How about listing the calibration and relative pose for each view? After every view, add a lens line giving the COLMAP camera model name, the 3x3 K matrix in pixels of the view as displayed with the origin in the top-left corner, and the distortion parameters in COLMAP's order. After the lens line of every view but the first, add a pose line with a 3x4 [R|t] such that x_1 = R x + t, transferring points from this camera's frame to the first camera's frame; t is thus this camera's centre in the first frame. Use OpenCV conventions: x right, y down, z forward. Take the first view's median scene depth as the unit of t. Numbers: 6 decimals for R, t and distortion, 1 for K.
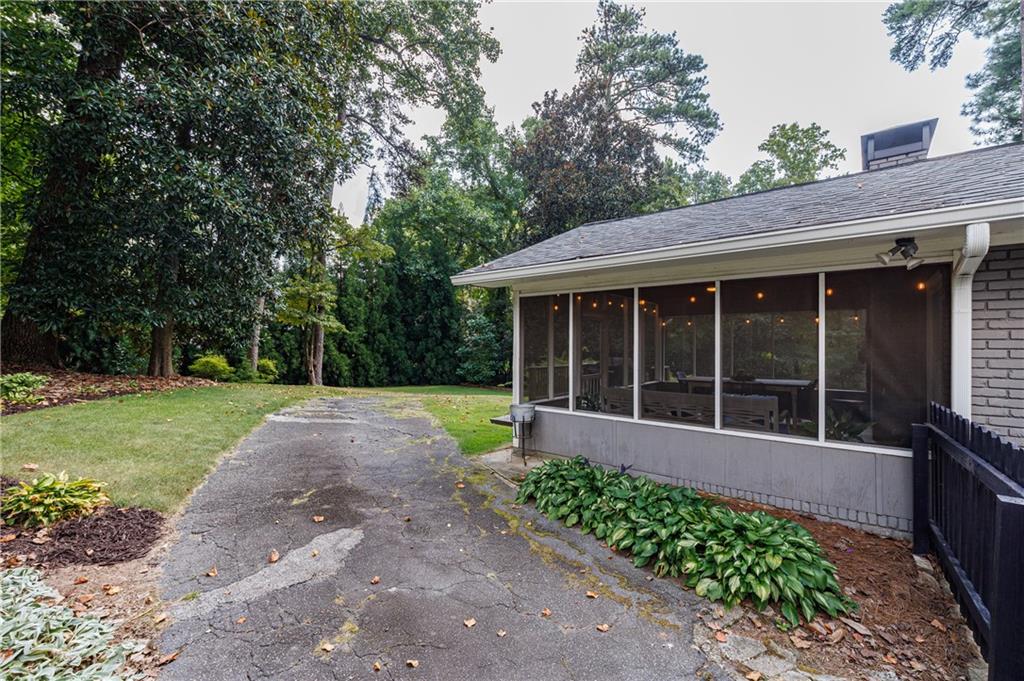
lens RADIAL K [[445.2, 0, 512.7], [0, 445.2, 341.2], [0, 0, 1]] dist [0.002833, -0.000815]
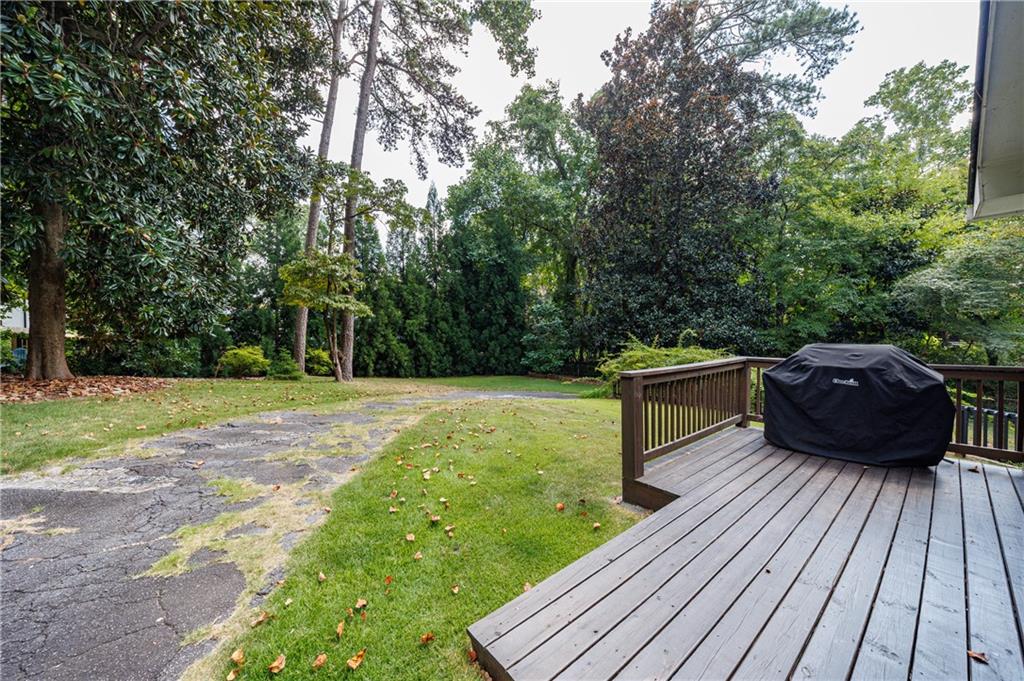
lens RADIAL K [[374.6, 0, 515.3], [0, 374.6, 339.6], [0, 0, 1]] dist [-0.010963, -0.000042]
pose [[0.983402, -0.012976, -0.180977, 0.002992], [0.016778, 0.999669, 0.019492, 0.007569], [0.180664, -0.022205, 0.983294, 0.227137]]
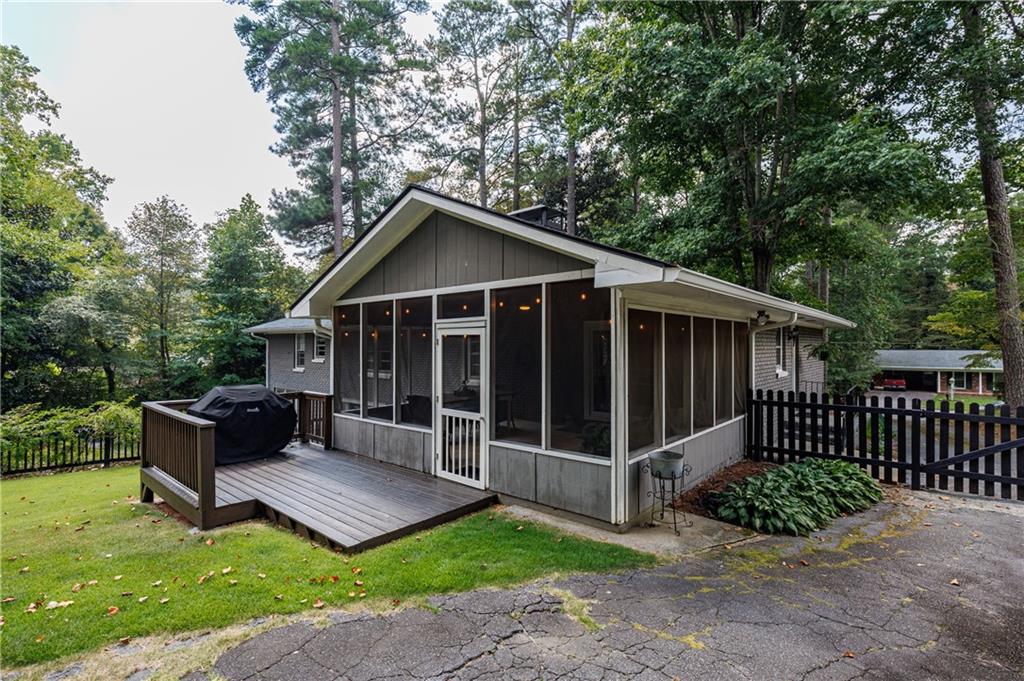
lens RADIAL K [[476.0, 0, 516.7], [0, 476.0, 346.1], [0, 0, 1]] dist [-0.001185, 0.000309]
pose [[0.011122, -0.007535, 0.999910, -0.144778], [-0.004535, 0.999961, 0.007586, -0.008625], [-0.999928, -0.004619, 0.011087, 0.227859]]
